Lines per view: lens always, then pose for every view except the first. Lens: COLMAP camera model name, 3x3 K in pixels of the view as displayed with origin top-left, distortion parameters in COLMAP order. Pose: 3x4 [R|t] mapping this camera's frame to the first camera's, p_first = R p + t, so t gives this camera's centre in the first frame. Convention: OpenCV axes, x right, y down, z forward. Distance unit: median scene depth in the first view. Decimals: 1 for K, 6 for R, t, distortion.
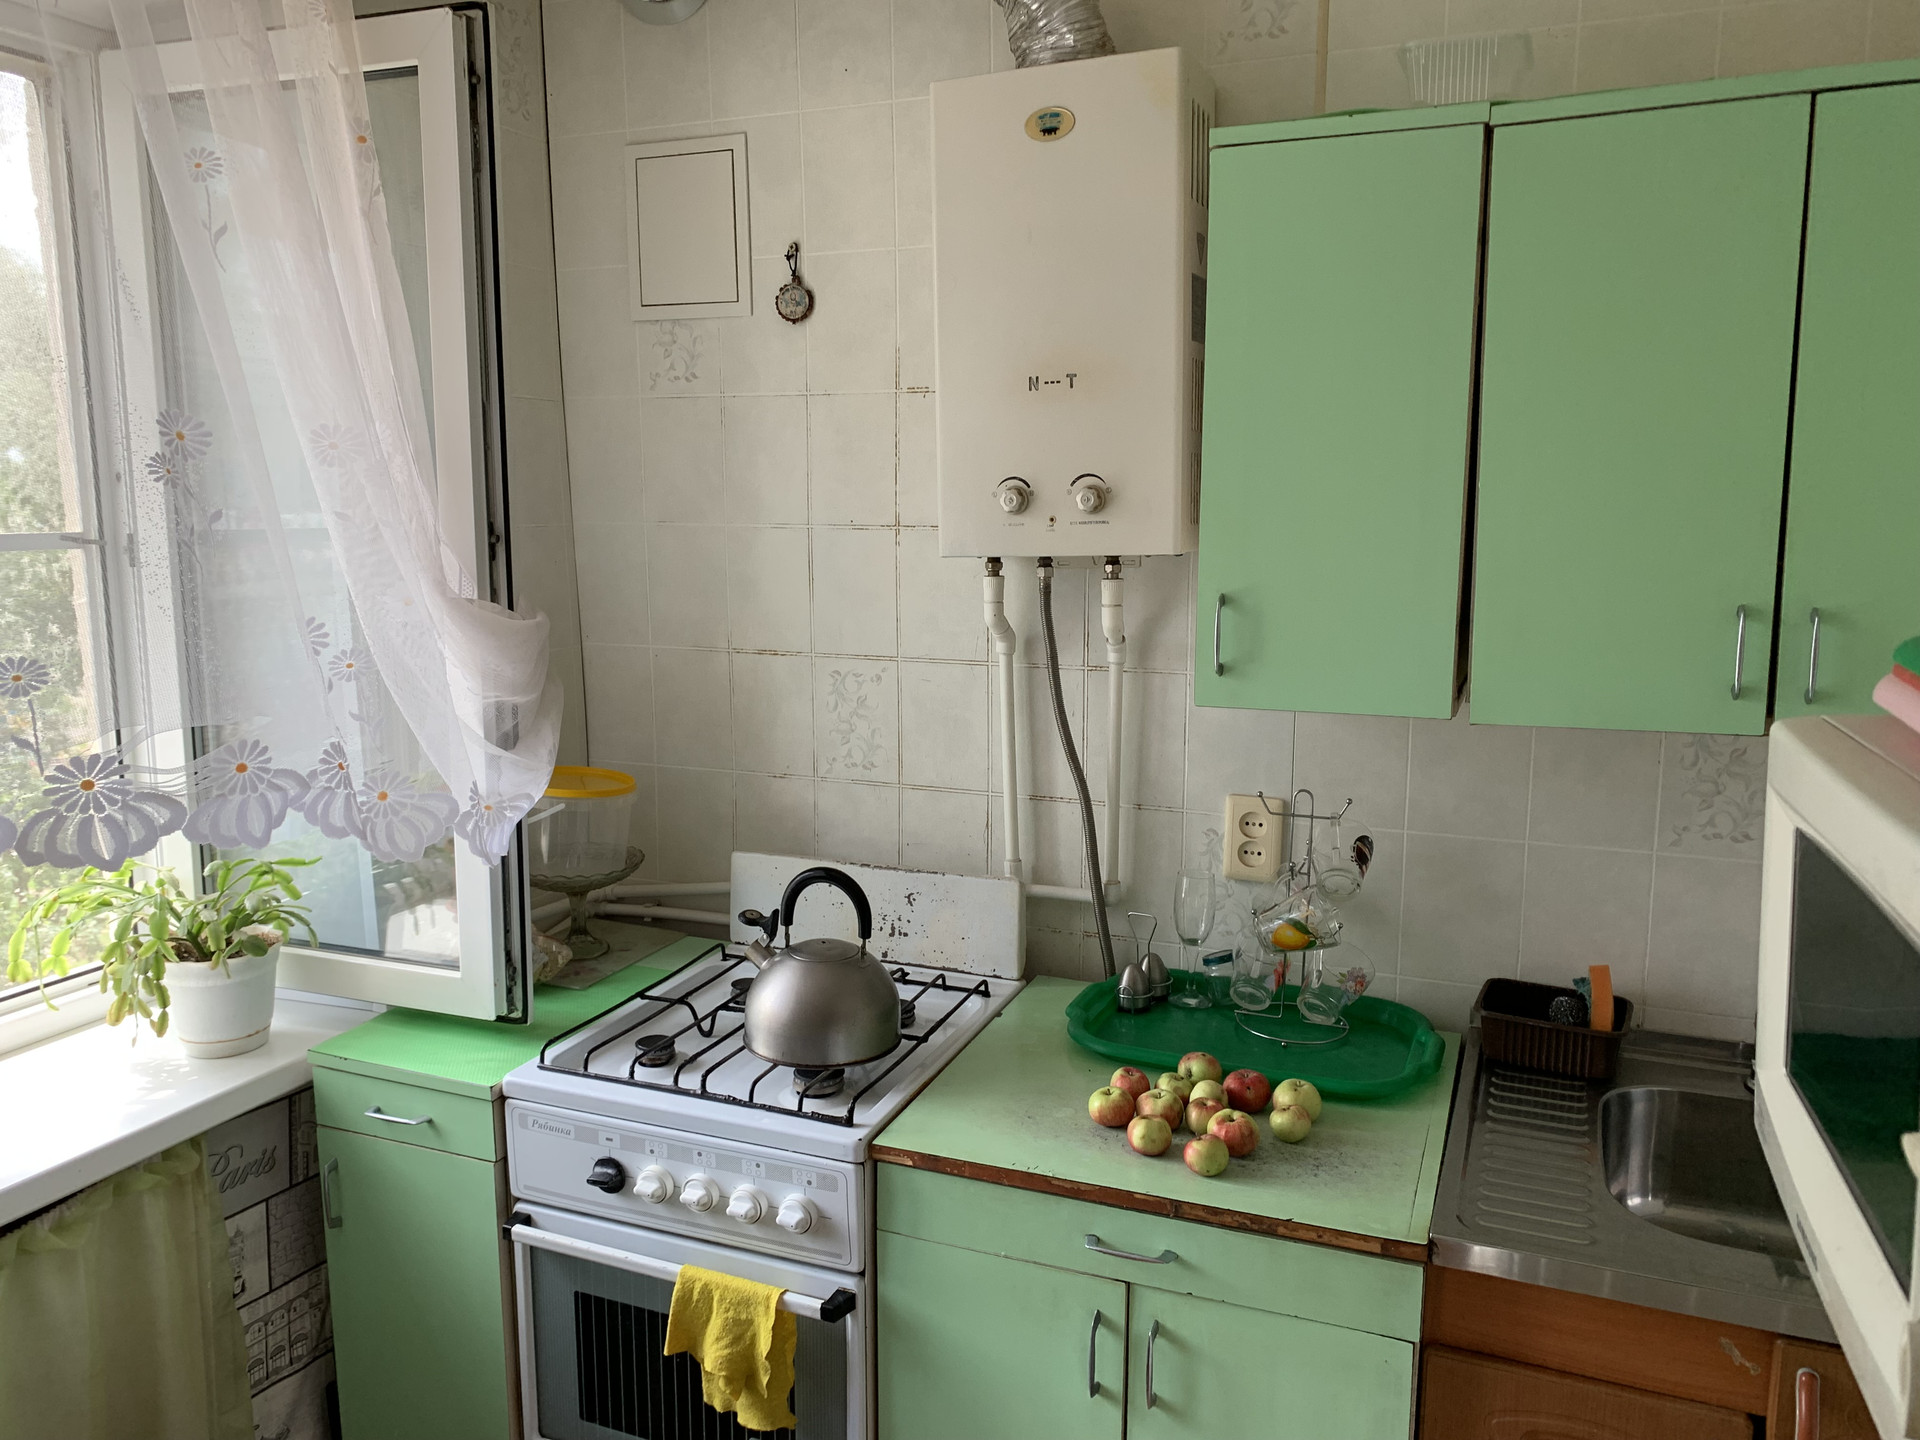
lens RADIAL K [[1465.7, 0, 960.0], [0, 1465.7, 720.0], [0, 0, 1]] dist [0.000448, -0.001547]
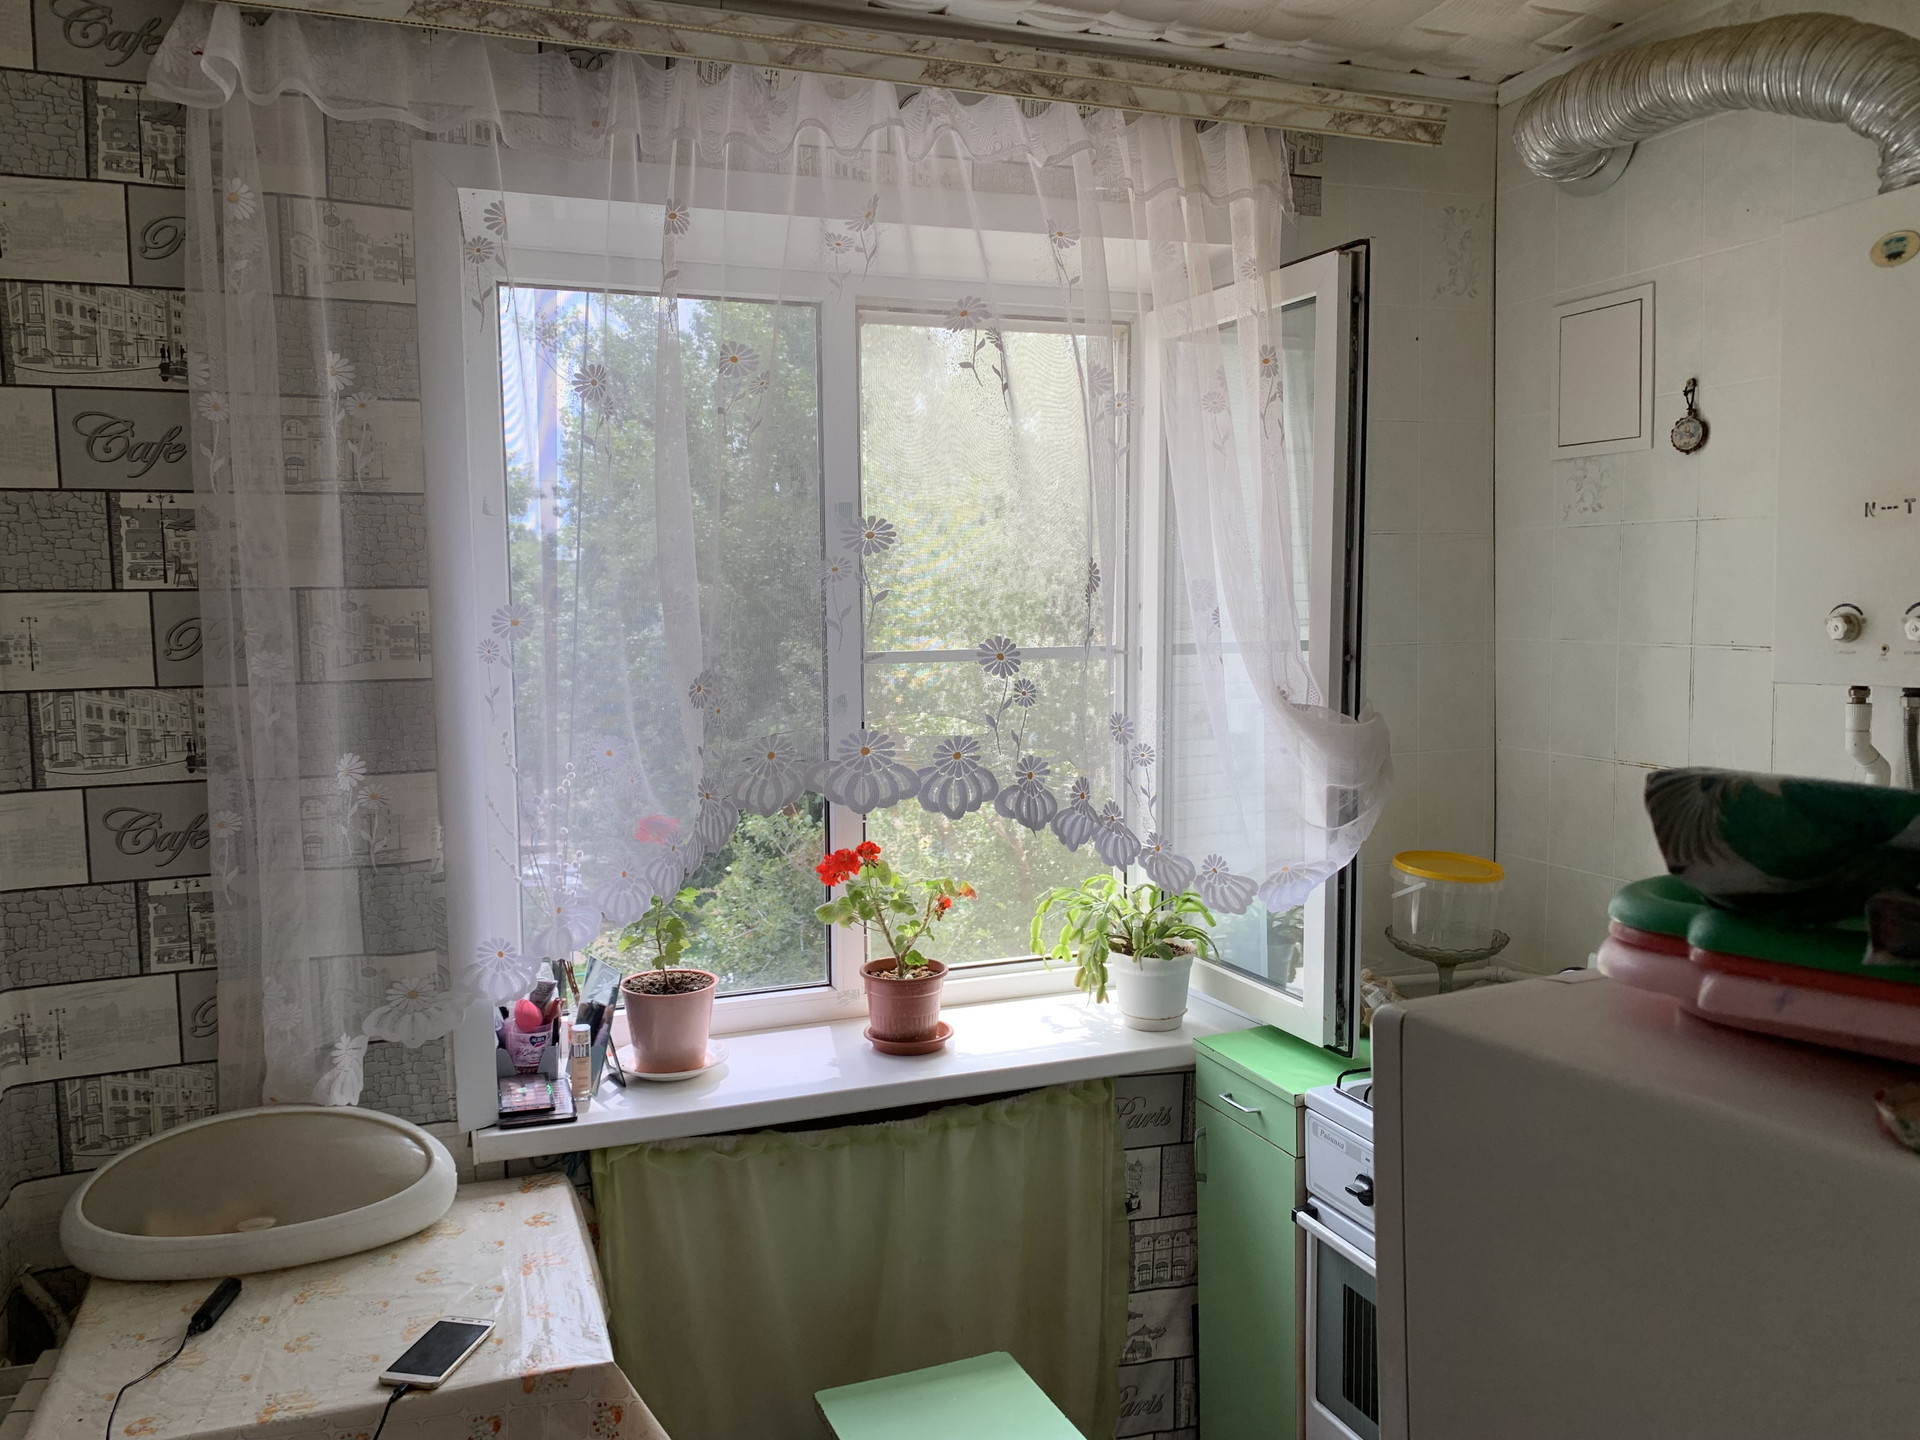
lens RADIAL K [[1457.7, 0, 960.3], [0, 1457.7, 705.1], [0, 0, 1]] dist [0.052096, -0.140022]
pose [[0.692839, 0.044692, -0.719706, 0.337545], [-0.096636, 0.994829, -0.031253, -0.011928], [0.714588, 0.091203, 0.693575, -0.089884]]
